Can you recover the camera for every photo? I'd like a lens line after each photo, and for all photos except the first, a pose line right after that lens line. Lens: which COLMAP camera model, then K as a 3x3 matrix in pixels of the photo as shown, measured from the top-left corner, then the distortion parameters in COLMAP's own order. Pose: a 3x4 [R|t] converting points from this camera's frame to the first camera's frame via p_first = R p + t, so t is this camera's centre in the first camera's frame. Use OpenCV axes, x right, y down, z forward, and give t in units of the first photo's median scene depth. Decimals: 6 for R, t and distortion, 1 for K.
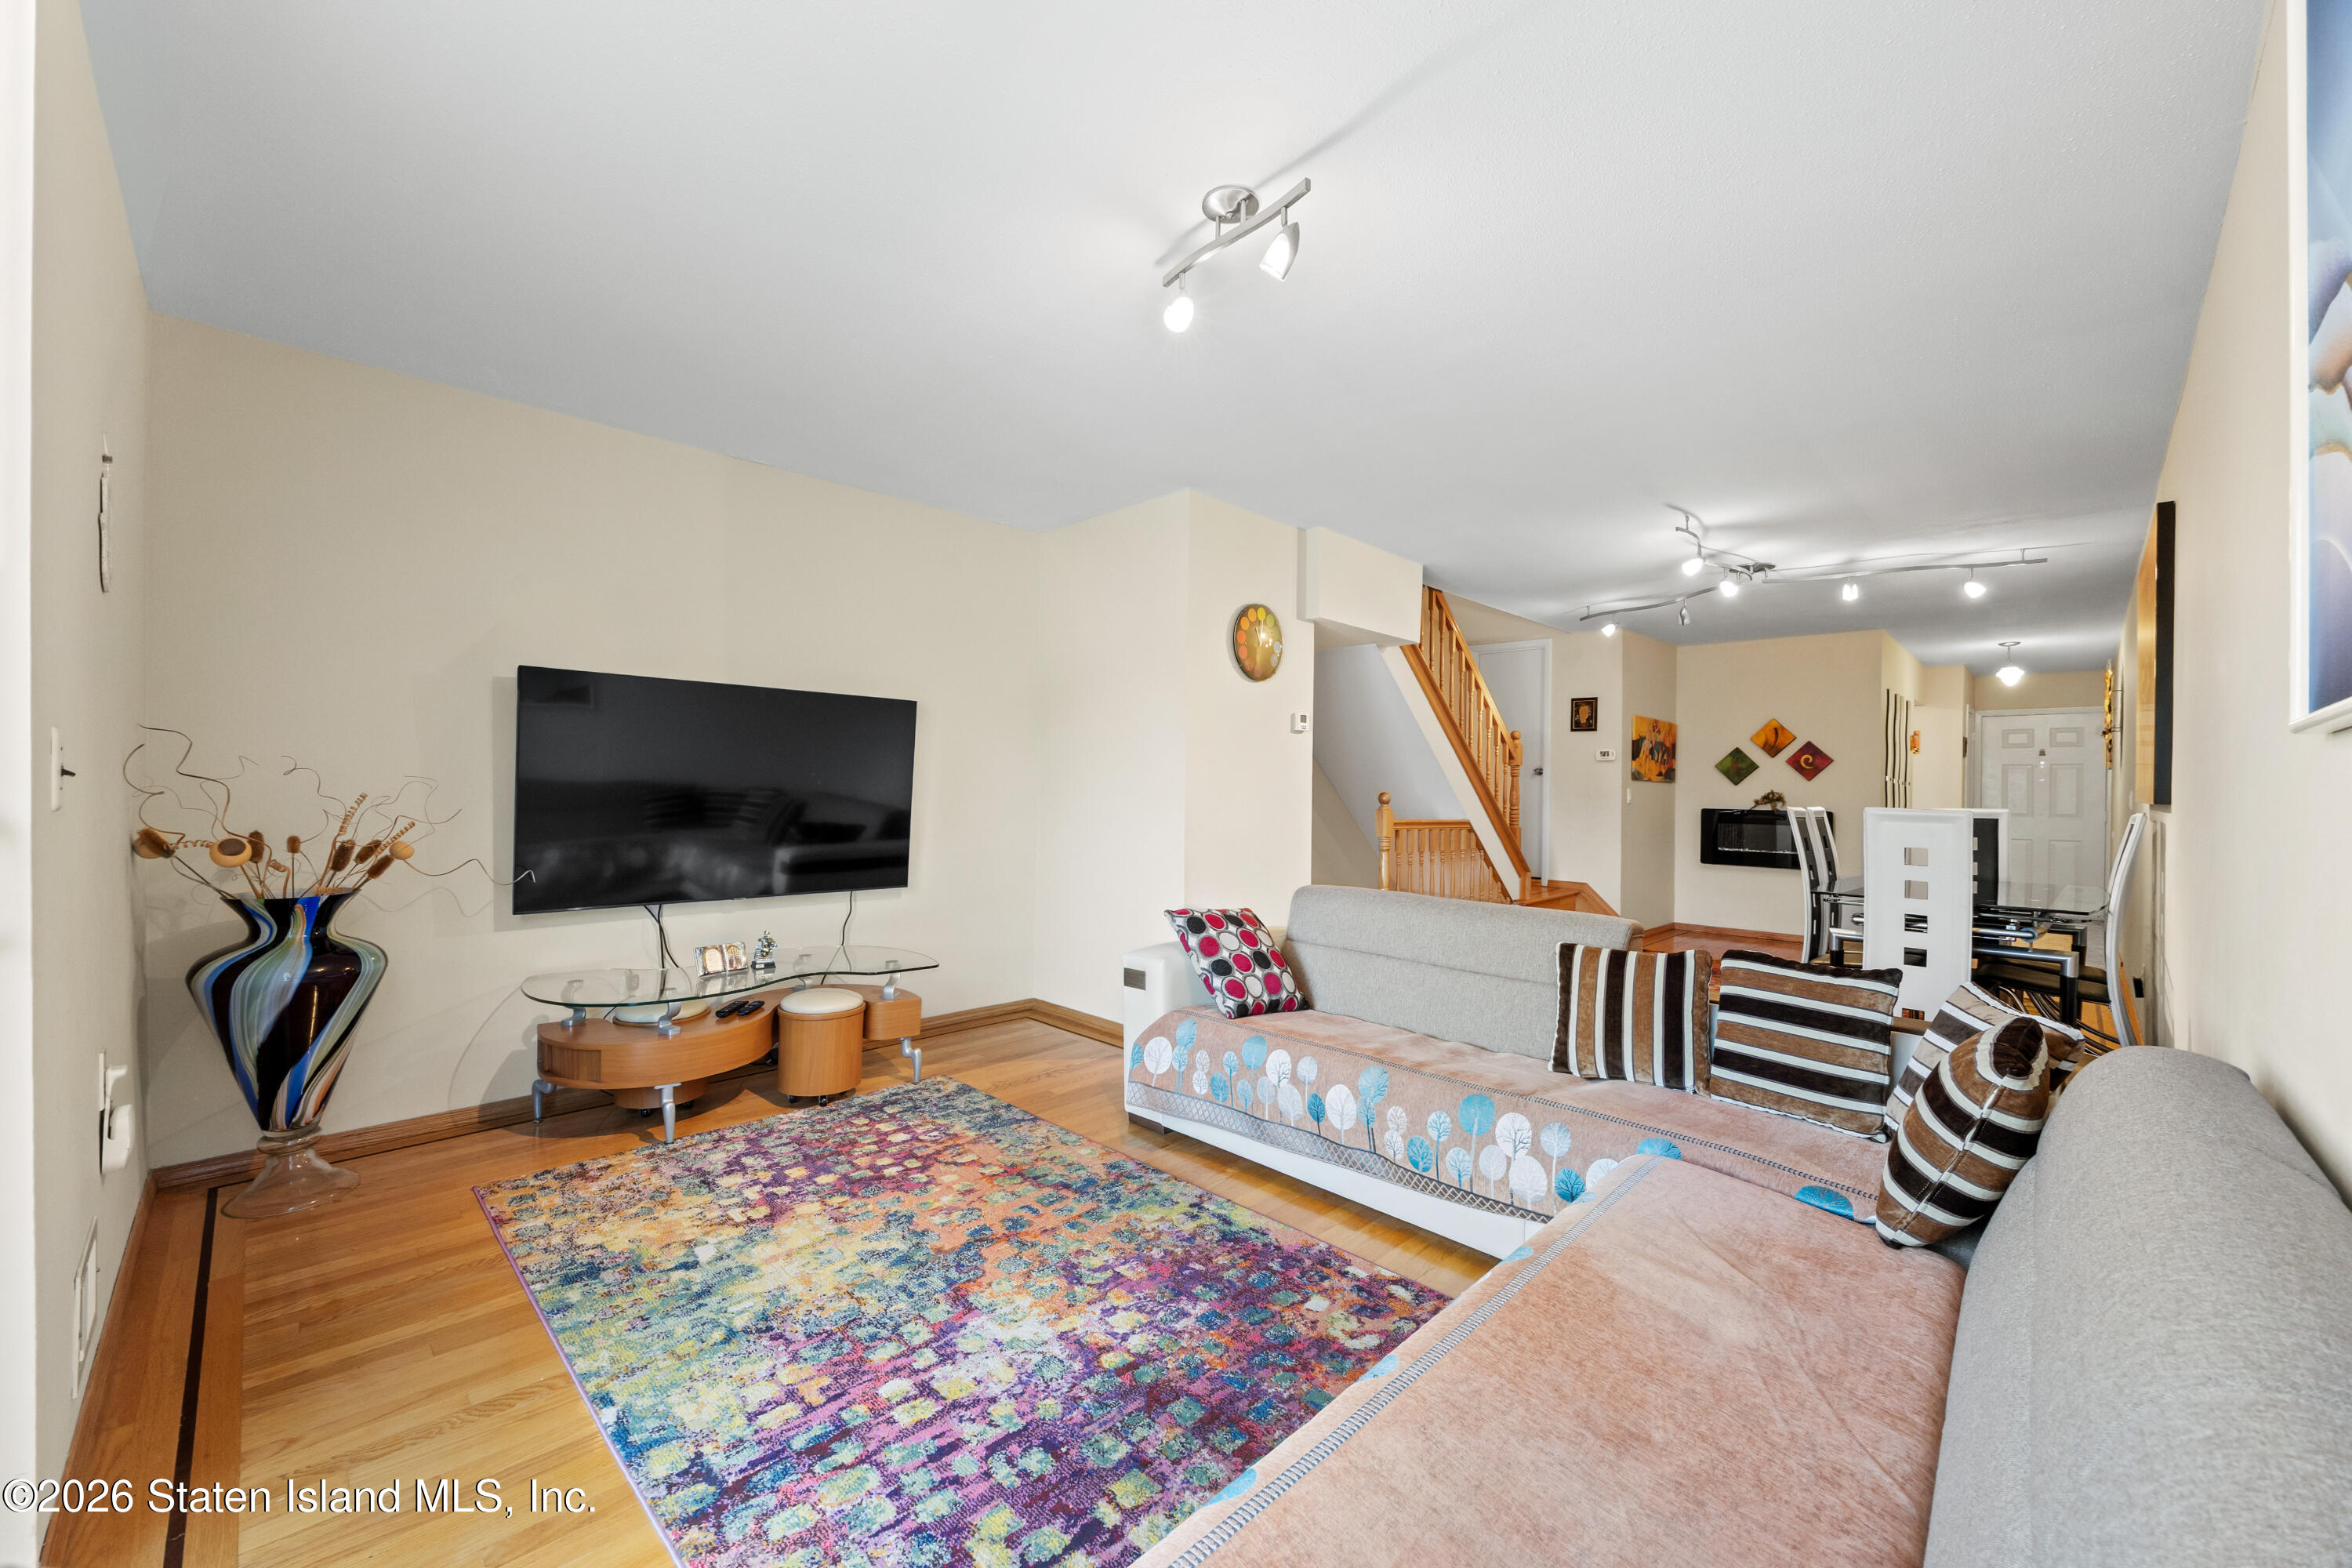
lens RADIAL K [[916.3, 0, 1179.7], [0, 916.3, 786.2], [0, 0, 1]] dist [0.000793, 0.000181]
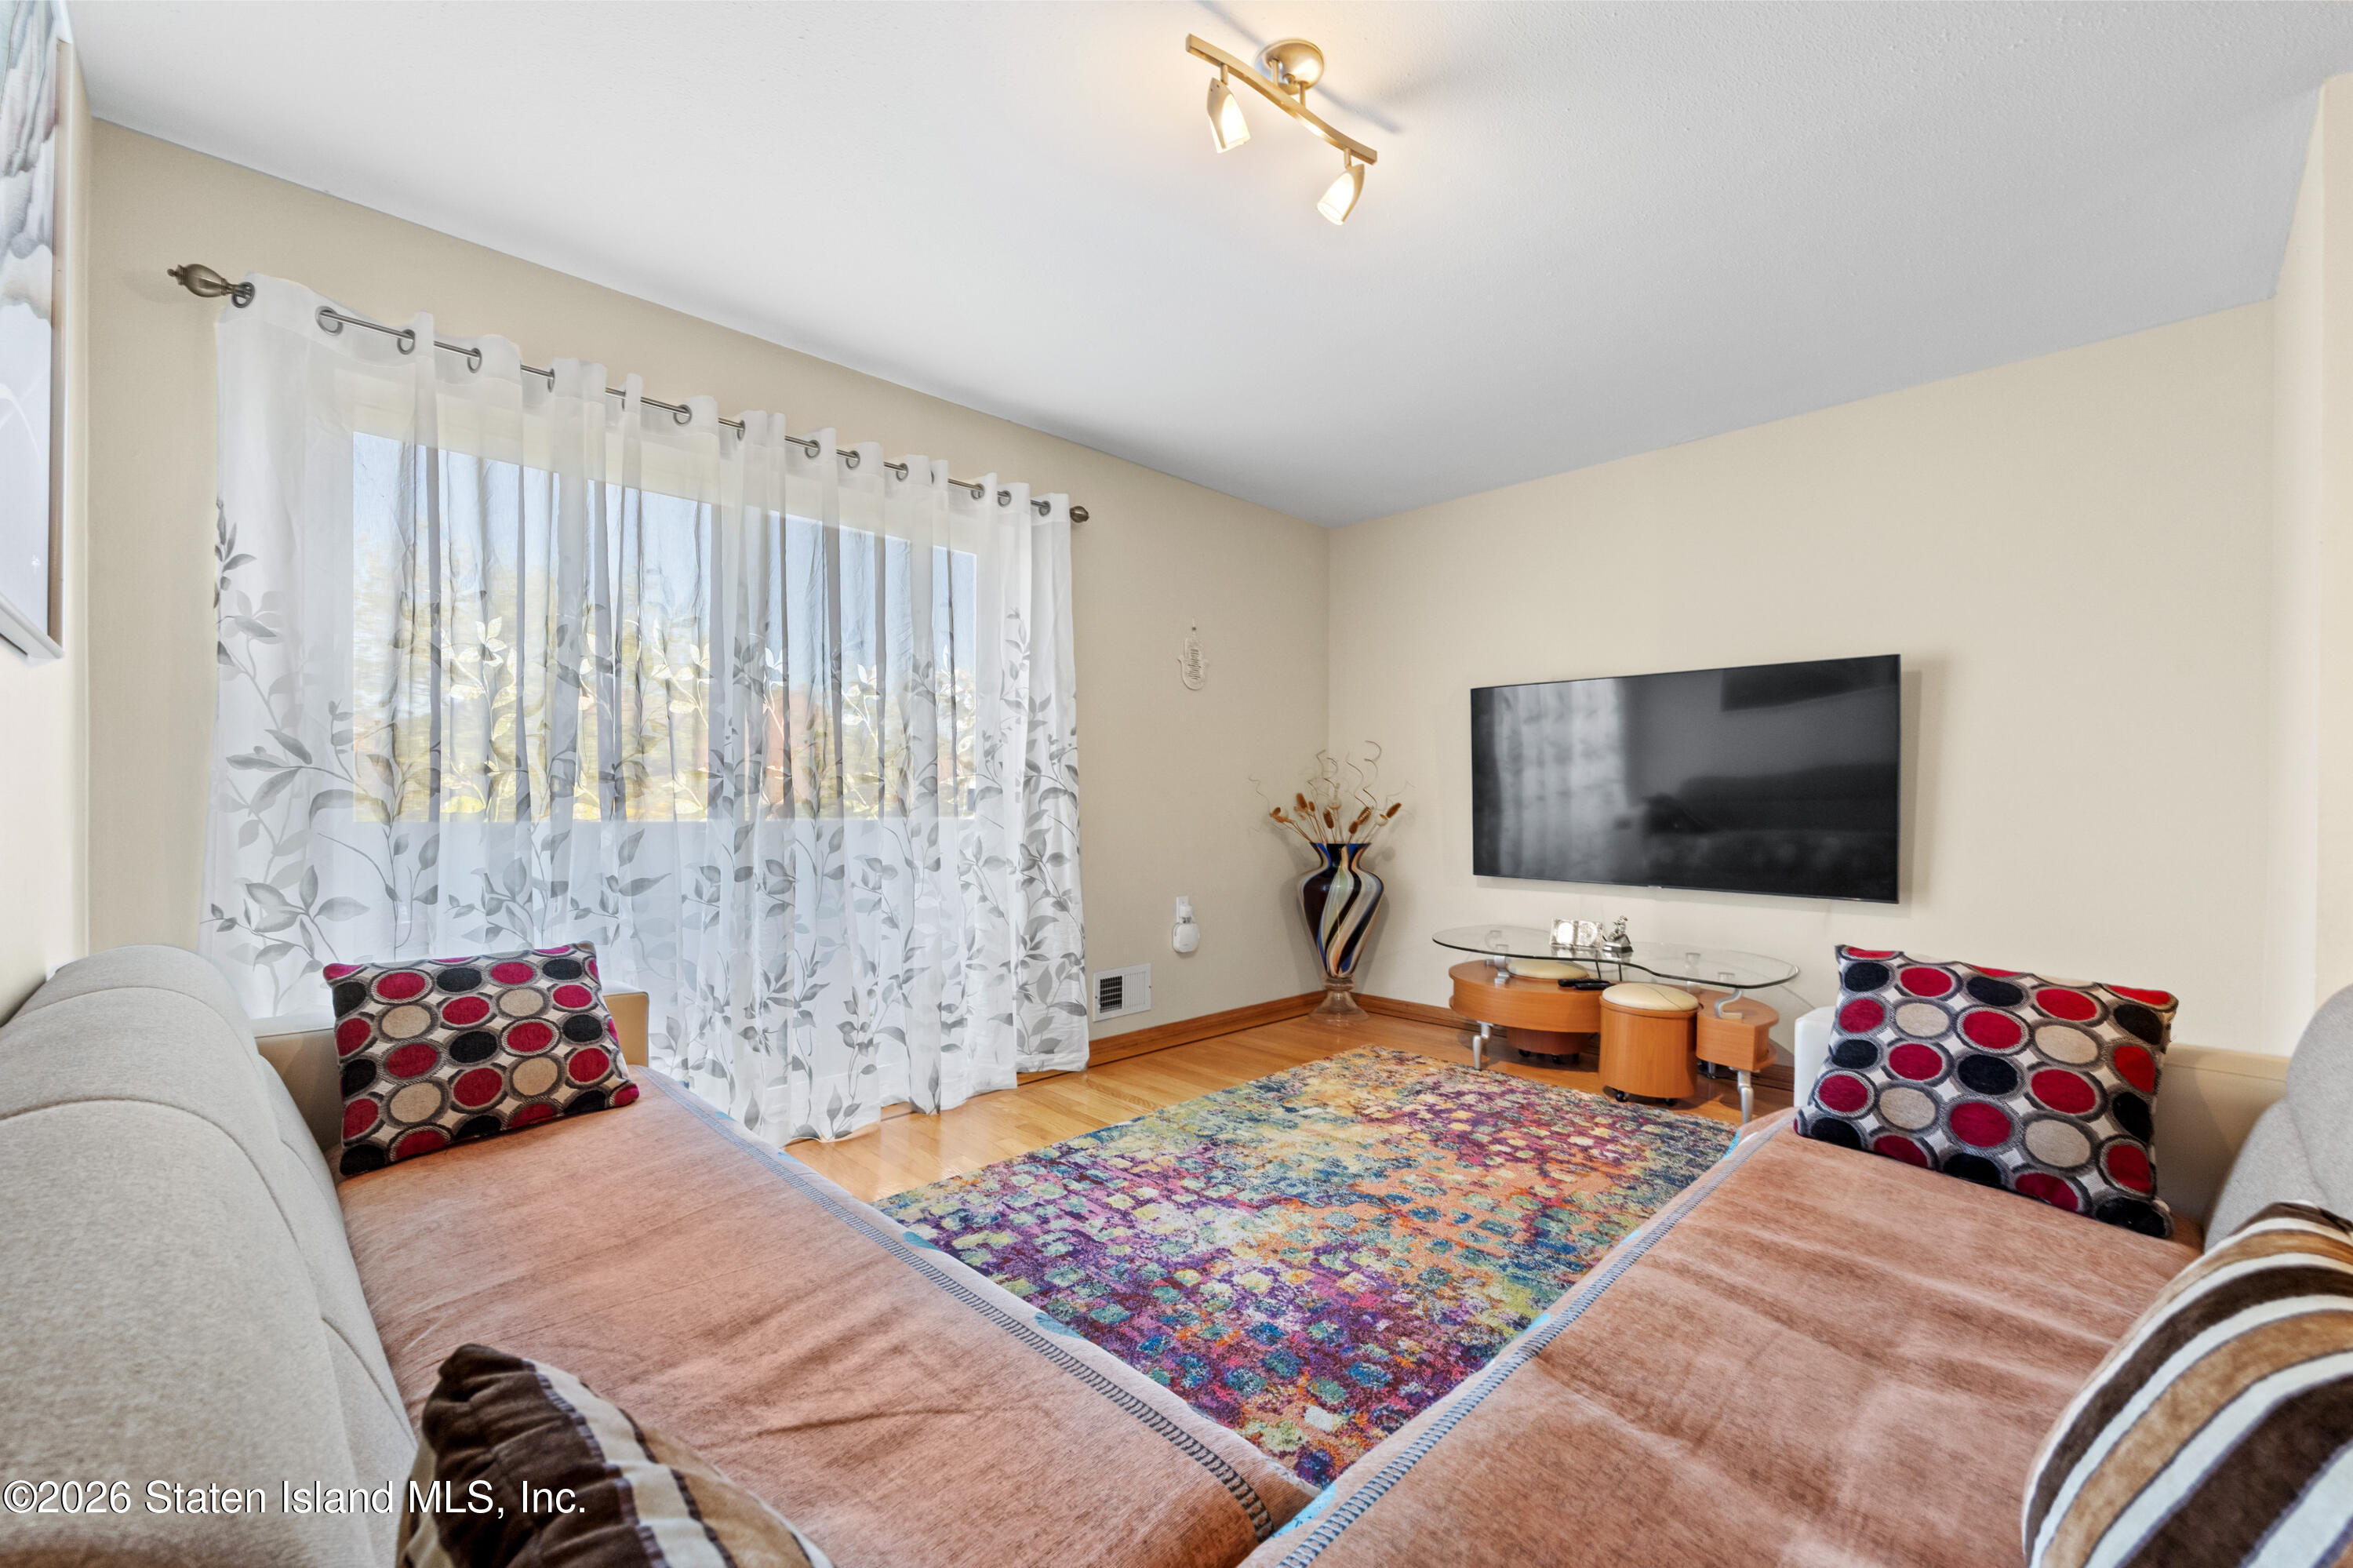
lens RADIAL K [[884.5, 0, 1177.9], [0, 884.5, 791.4], [0, 0, 1]] dist [0.000624, 0.000253]
pose [[0.021347, -0.021272, -0.999546, 0.718365], [0.002785, 0.999771, -0.021217, 0.065525], [0.999768, -0.002331, 0.021402, 0.724251]]
